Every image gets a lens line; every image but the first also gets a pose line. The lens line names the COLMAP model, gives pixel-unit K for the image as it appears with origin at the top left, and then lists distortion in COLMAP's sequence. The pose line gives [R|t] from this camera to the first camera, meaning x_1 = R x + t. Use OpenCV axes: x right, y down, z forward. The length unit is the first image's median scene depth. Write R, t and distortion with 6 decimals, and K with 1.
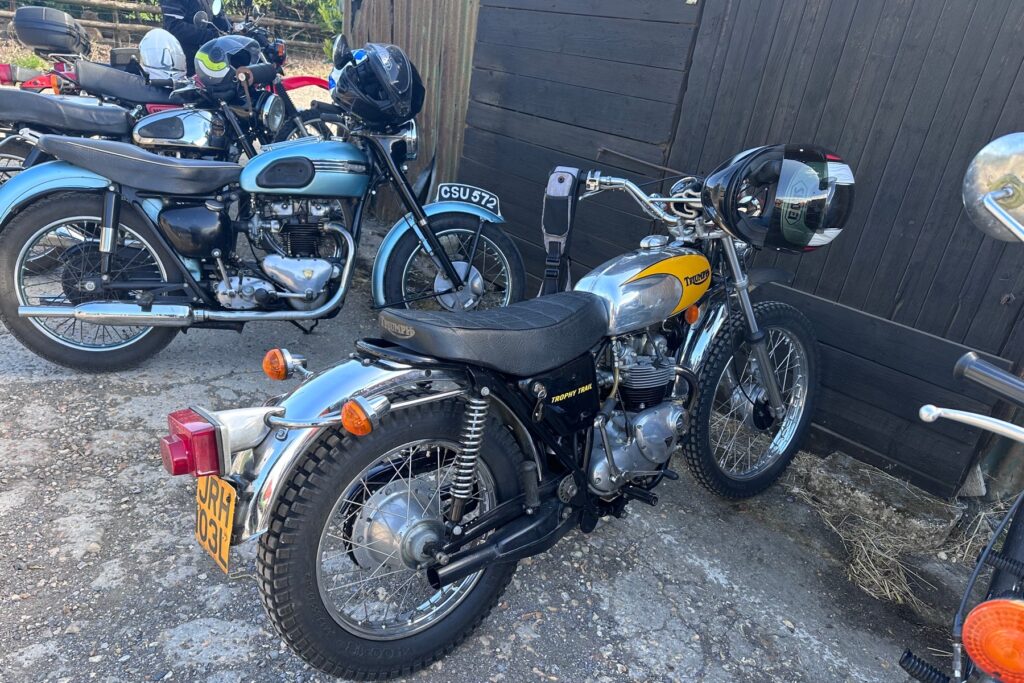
lens RADIAL K [[722.6, 0, 512.7], [0, 722.6, 393.6], [0, 0, 1]] dist [0.004317, 0.004752]
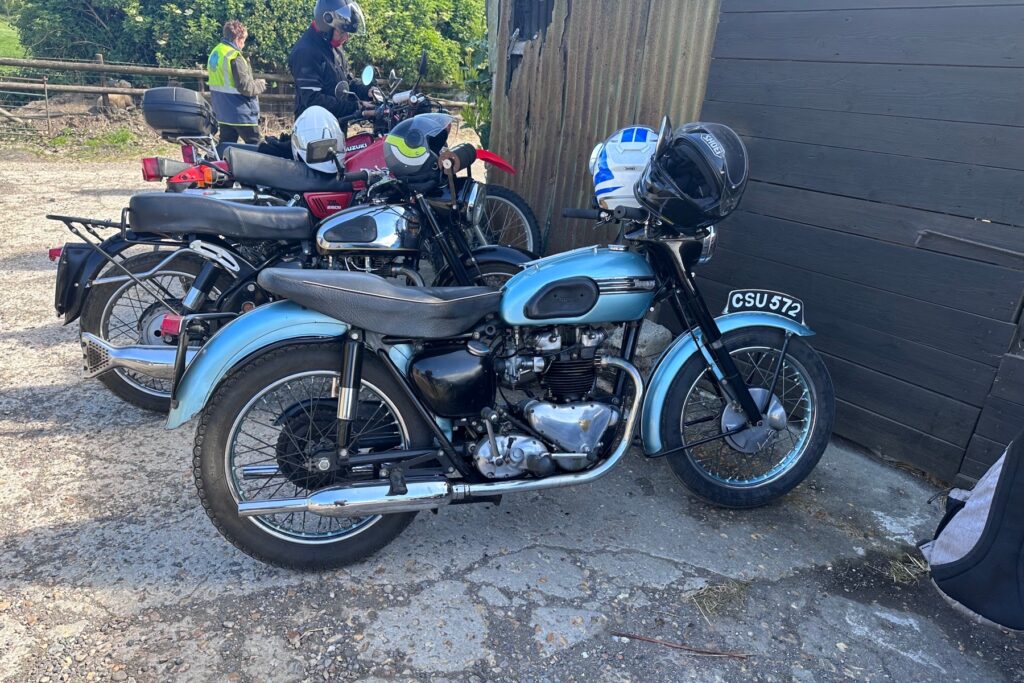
lens RADIAL K [[712.1, 0, 515.0], [0, 712.1, 395.3], [0, 0, 1]] dist [0.081926, -0.089388]
pose [[0.997681, -0.032267, -0.059927, -0.309277], [0.029577, 0.998538, -0.045254, -0.164558], [0.061300, 0.043377, 0.997176, 0.247605]]
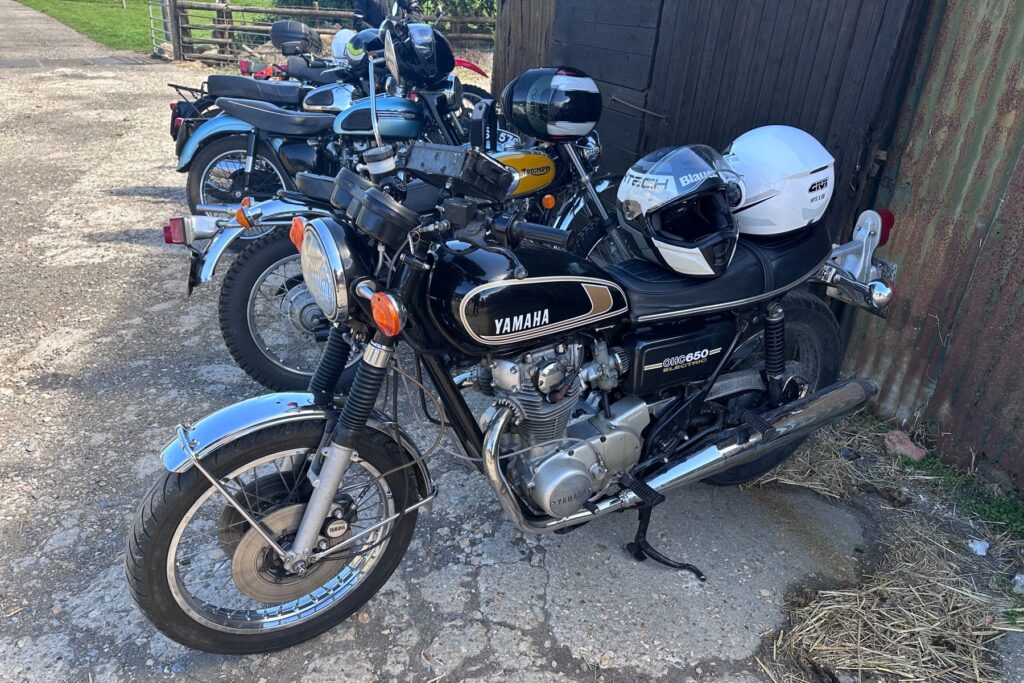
lens RADIAL K [[725.2, 0, 512.6], [0, 725.2, 390.3], [0, 0, 1]] dist [0.025222, -0.026109]
pose [[0.932215, 0.097510, -0.348522, 0.511572], [-0.096749, 0.995115, 0.019633, 0.168882], [0.348734, 0.015417, 0.937095, -0.241102]]
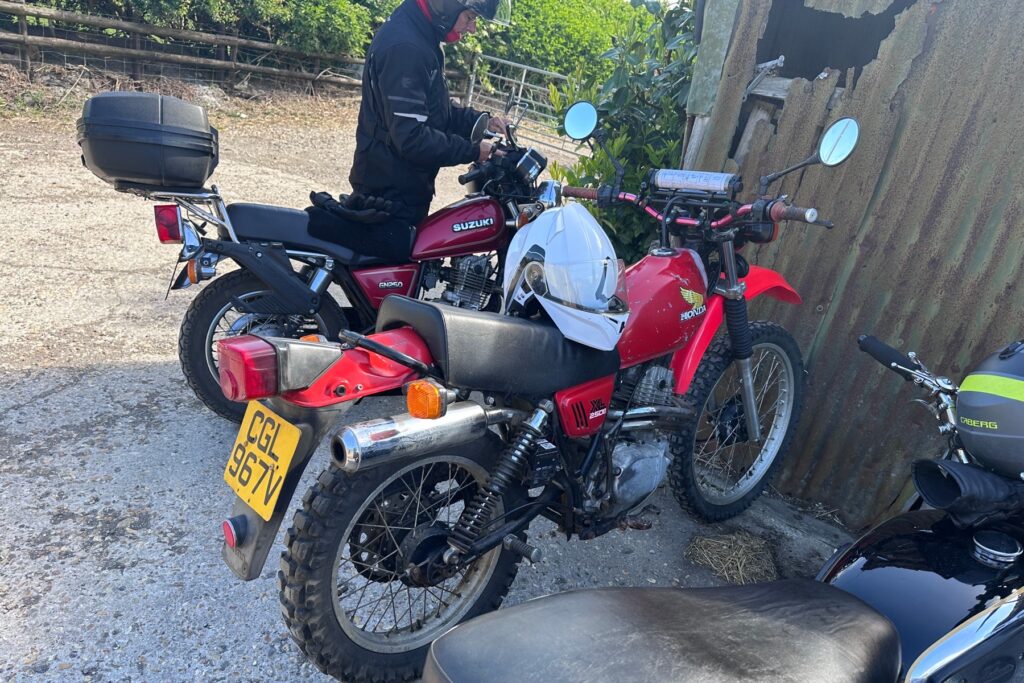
lens RADIAL K [[725.2, 0, 512.6], [0, 725.2, 390.3], [0, 0, 1]] dist [0.025222, -0.026109]
pose [[0.983010, -0.022724, 0.182139, -0.880401], [0.025696, 0.999572, -0.013971, -0.578726], [-0.181743, 0.018414, 0.983174, 0.895457]]
